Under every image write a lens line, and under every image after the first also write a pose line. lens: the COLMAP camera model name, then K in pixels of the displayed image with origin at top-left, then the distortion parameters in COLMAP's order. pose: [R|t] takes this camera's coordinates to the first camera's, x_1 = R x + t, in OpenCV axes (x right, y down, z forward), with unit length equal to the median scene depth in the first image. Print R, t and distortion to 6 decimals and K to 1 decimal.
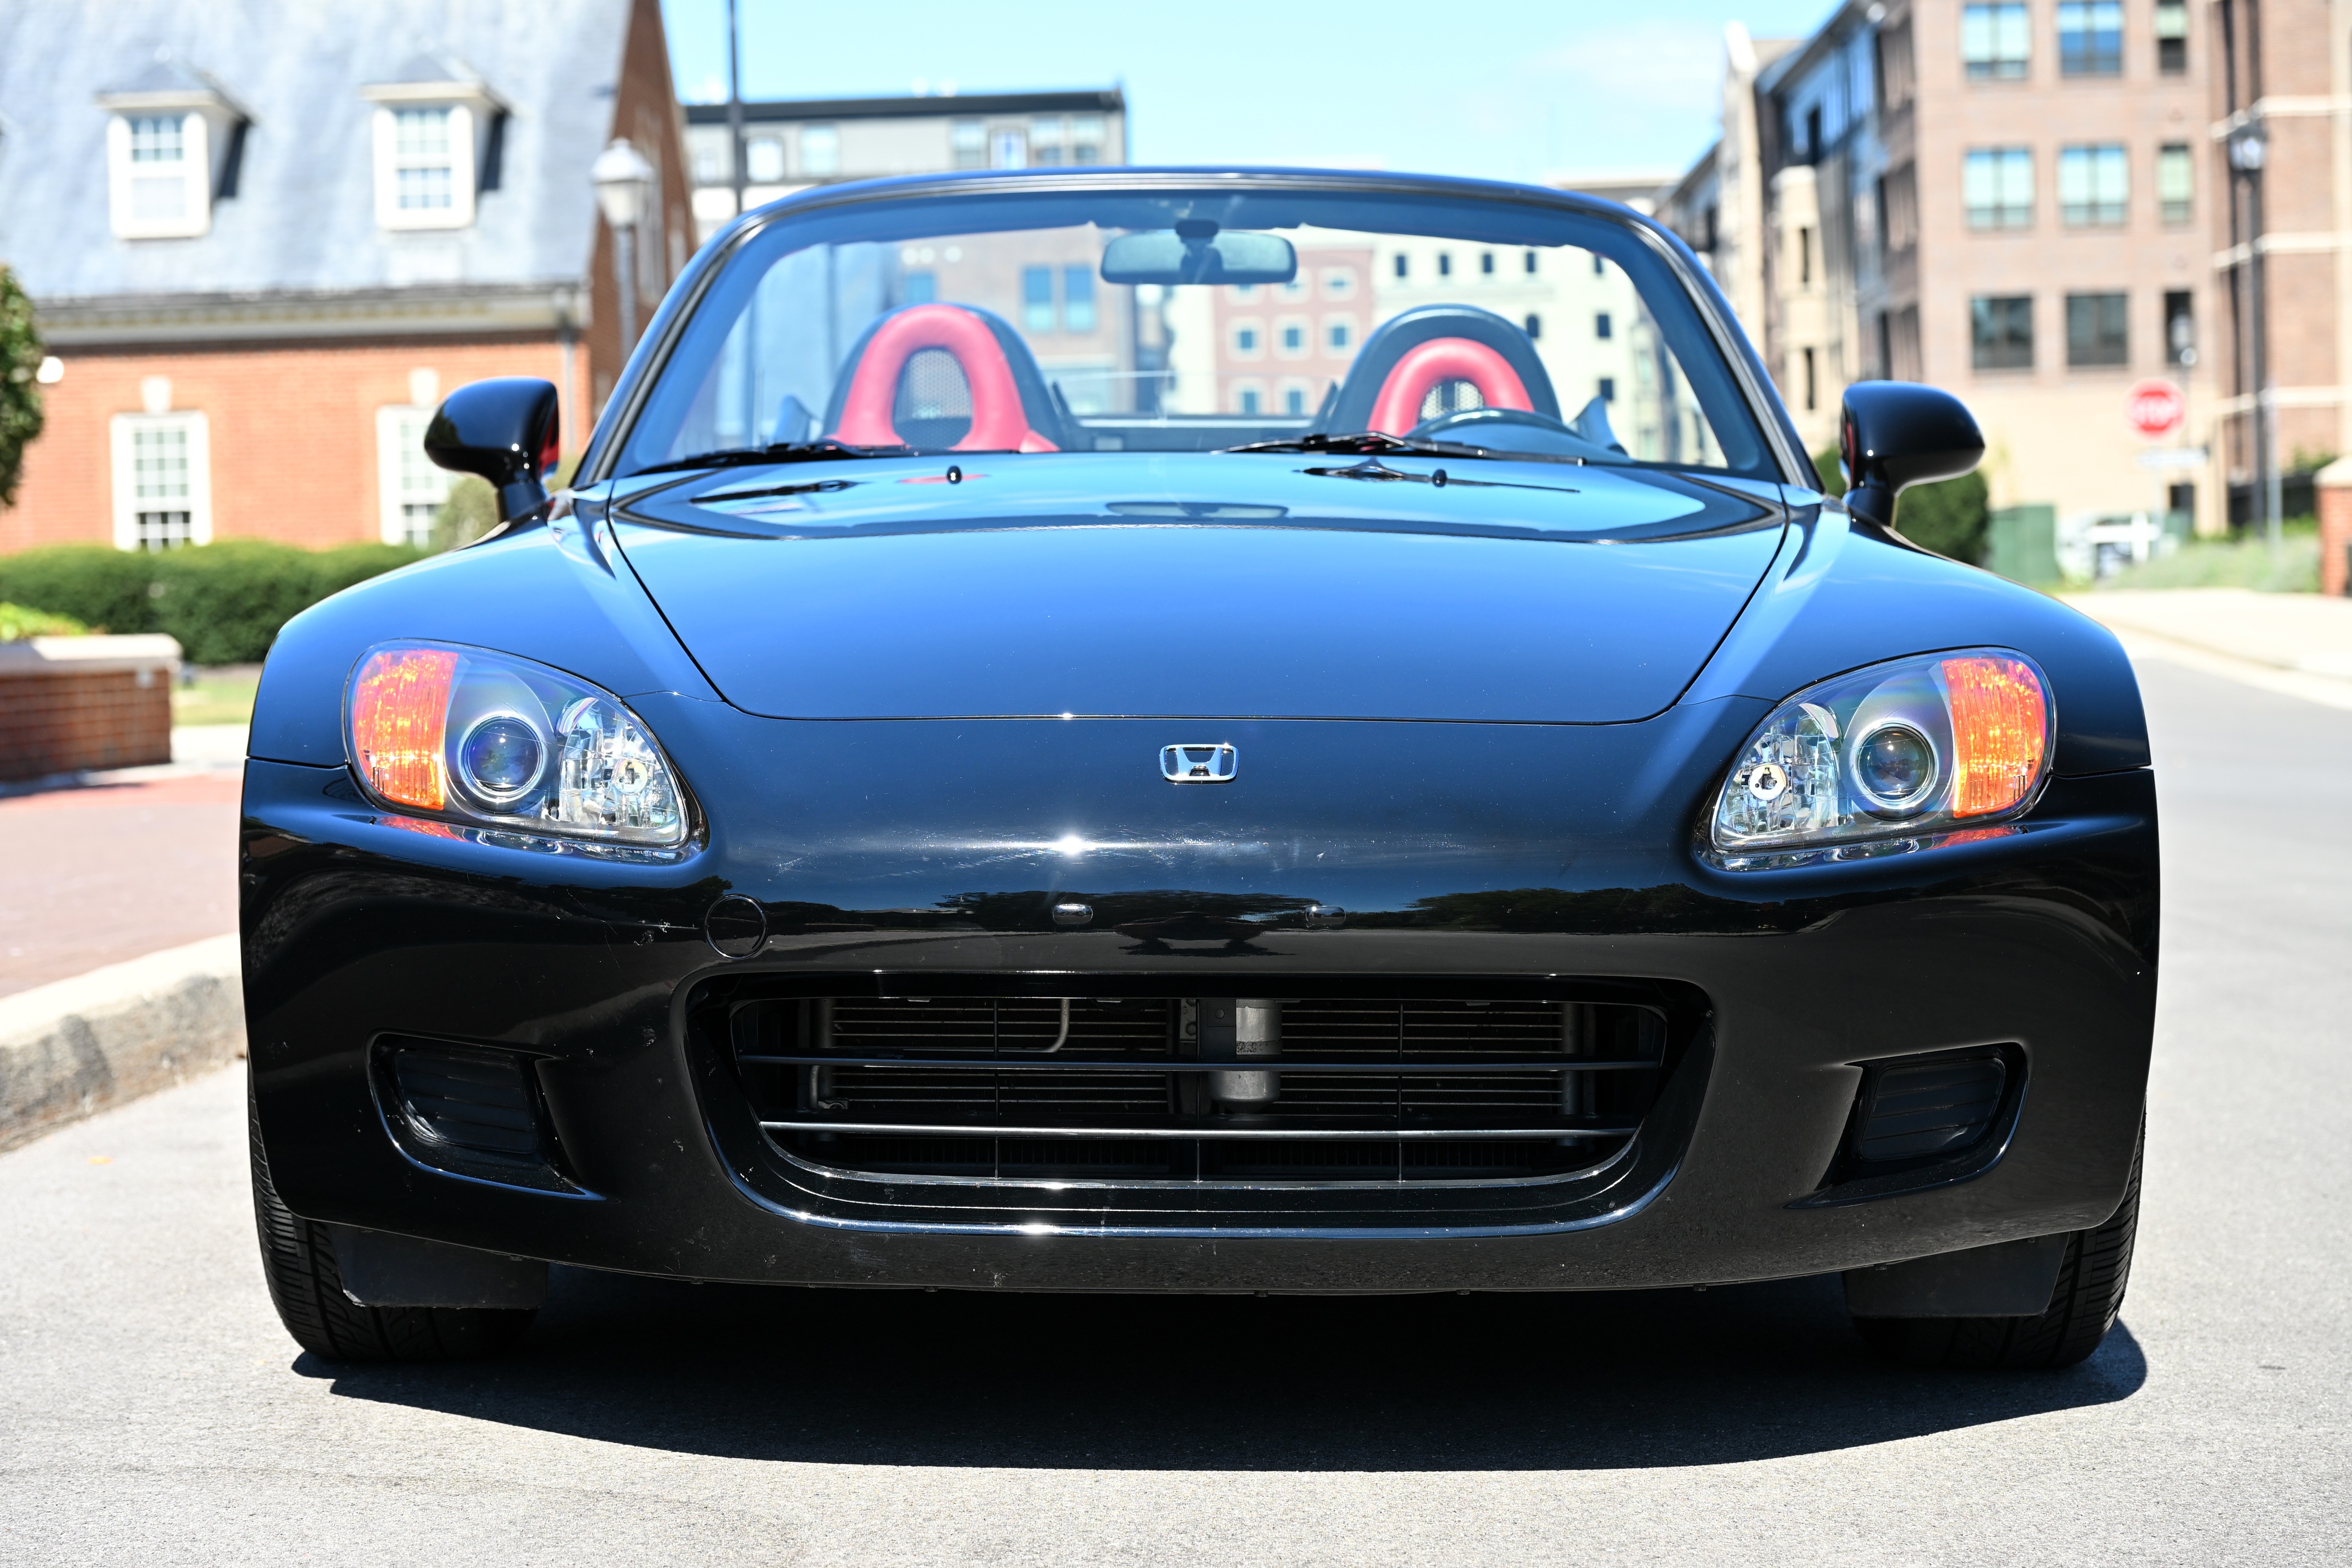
lens RADIAL K [[4609.5, 0, 1176.0], [0, 4609.5, 784.0], [0, 0, 1]] dist [-0.040358, 0.154116]
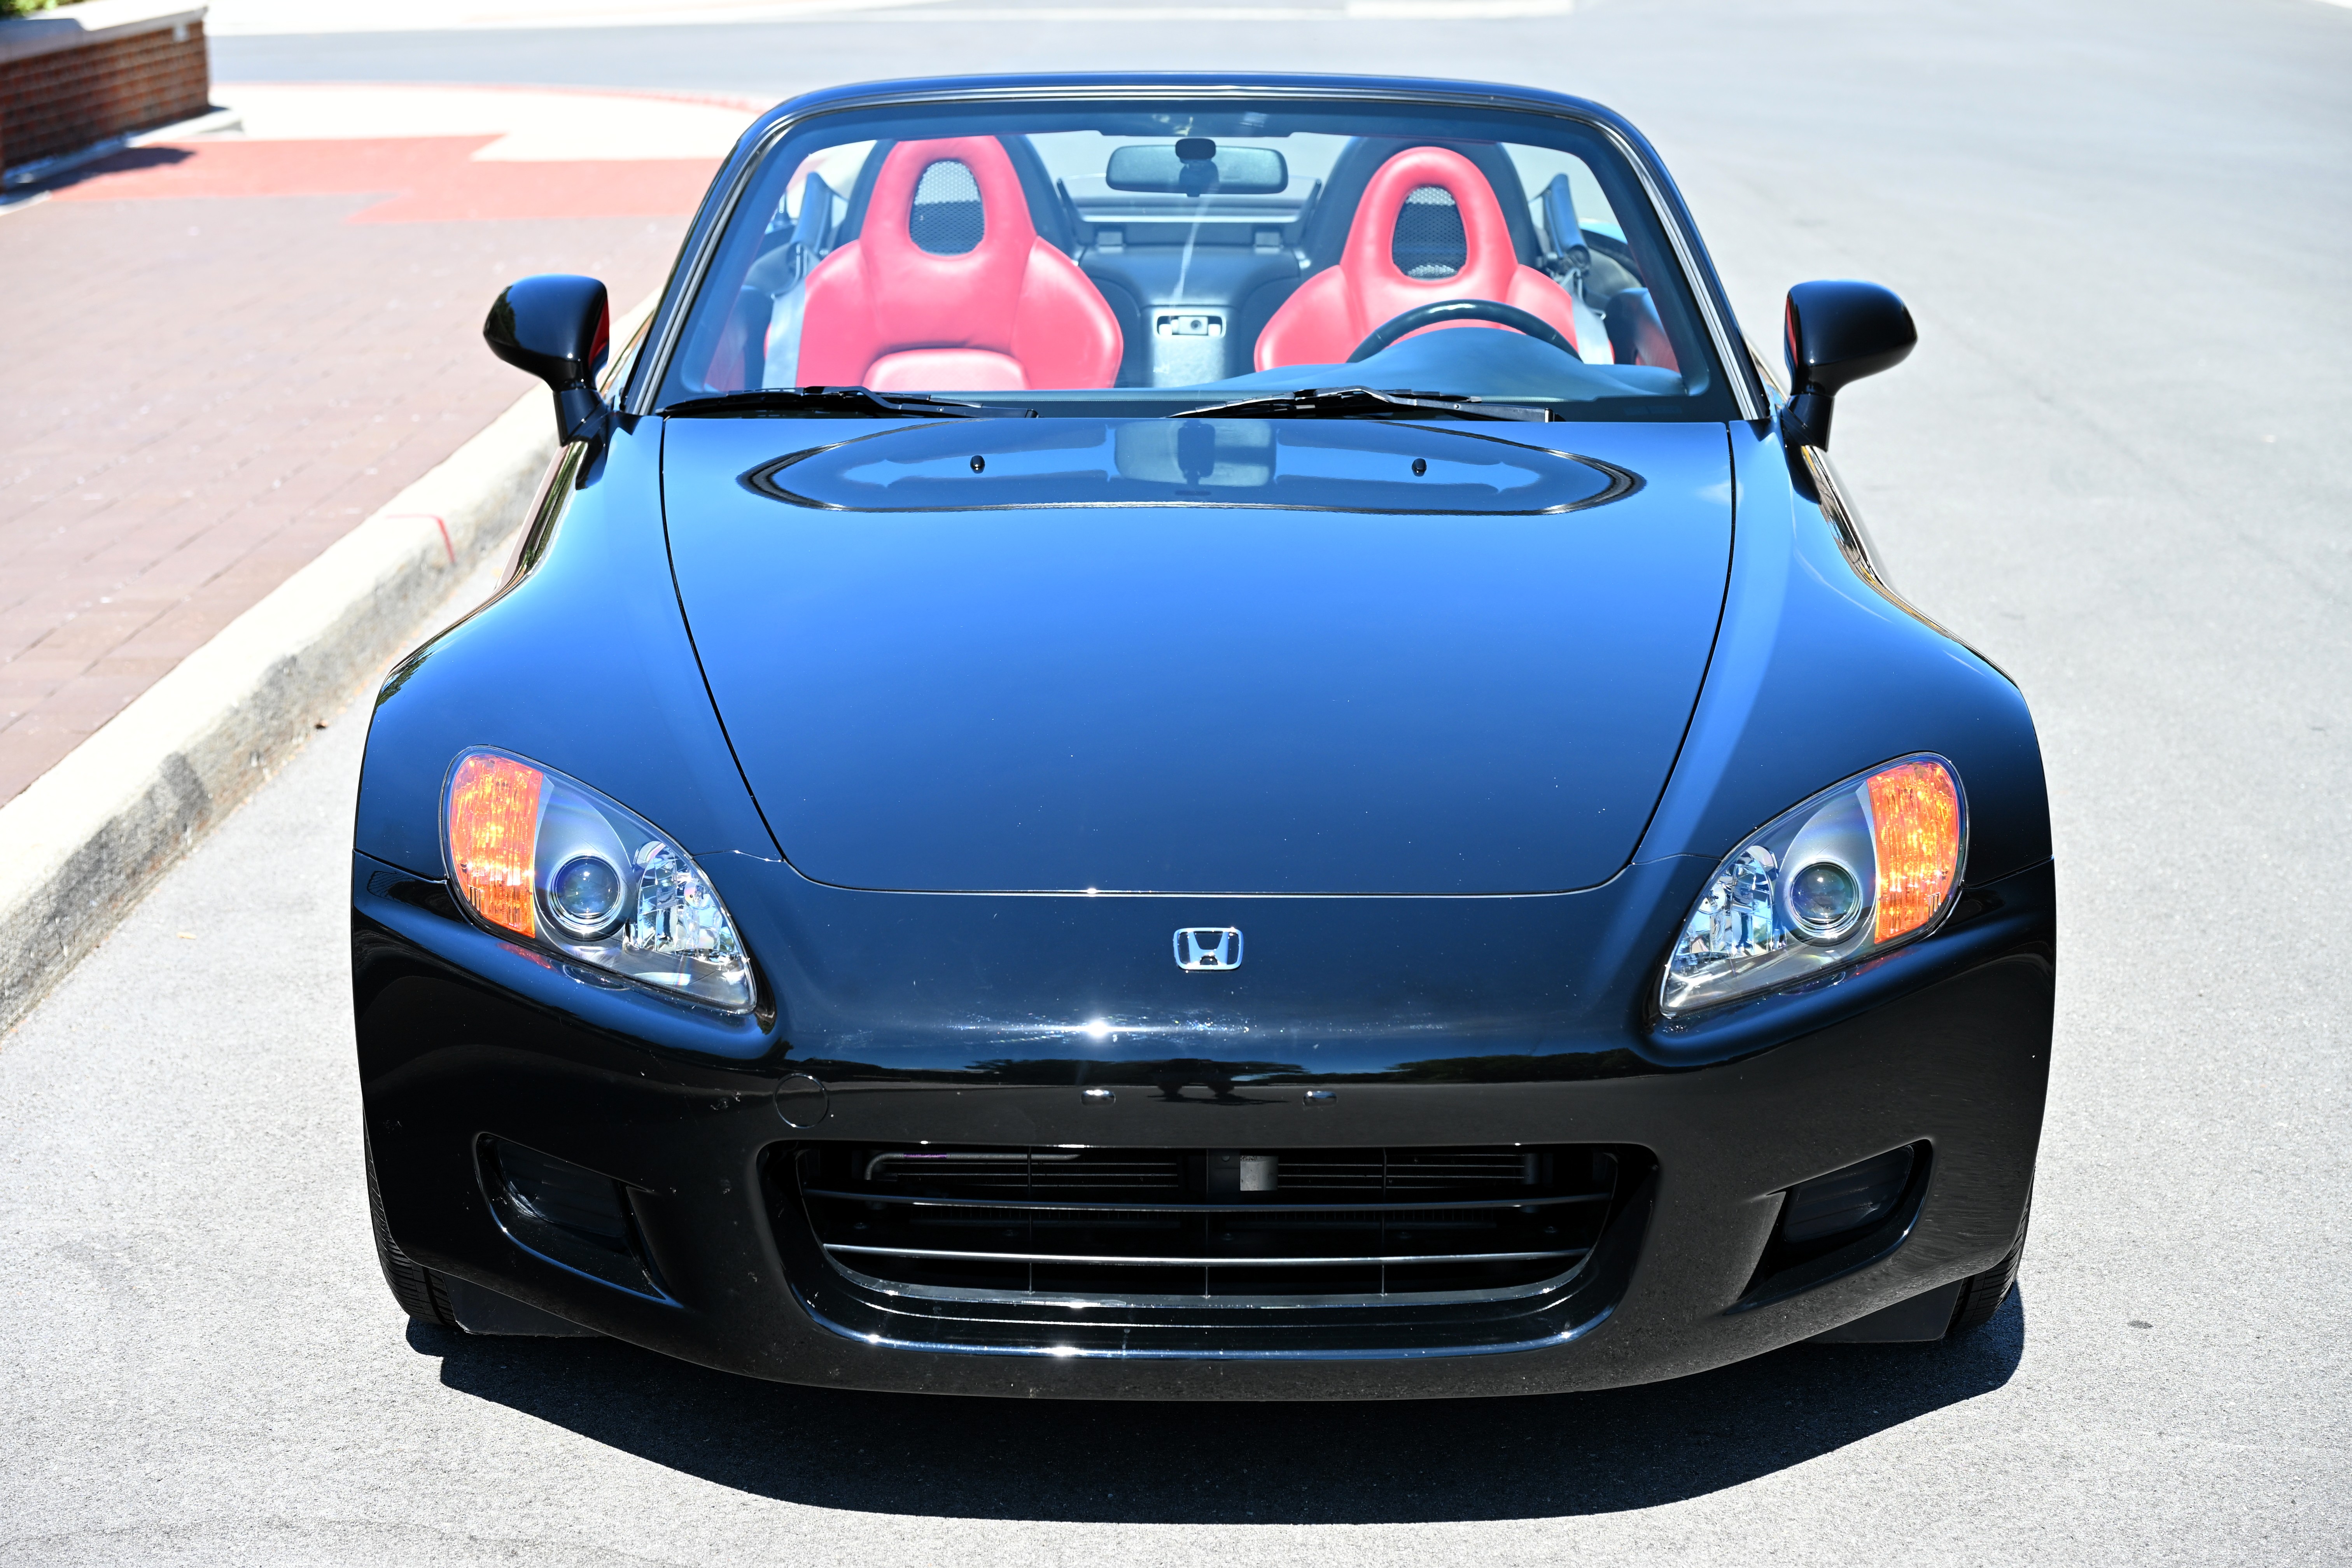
lens RADIAL K [[4298.7, 0, 1188.4], [0, 4298.7, 784.9], [0, 0, 1]] dist [-0.017413, 0.105894]
pose [[0.999963, -0.000441, 0.008535, -0.008119], [-0.001100, 0.983729, 0.179655, -0.212778], [-0.008476, -0.179657, 0.983693, -0.026624]]
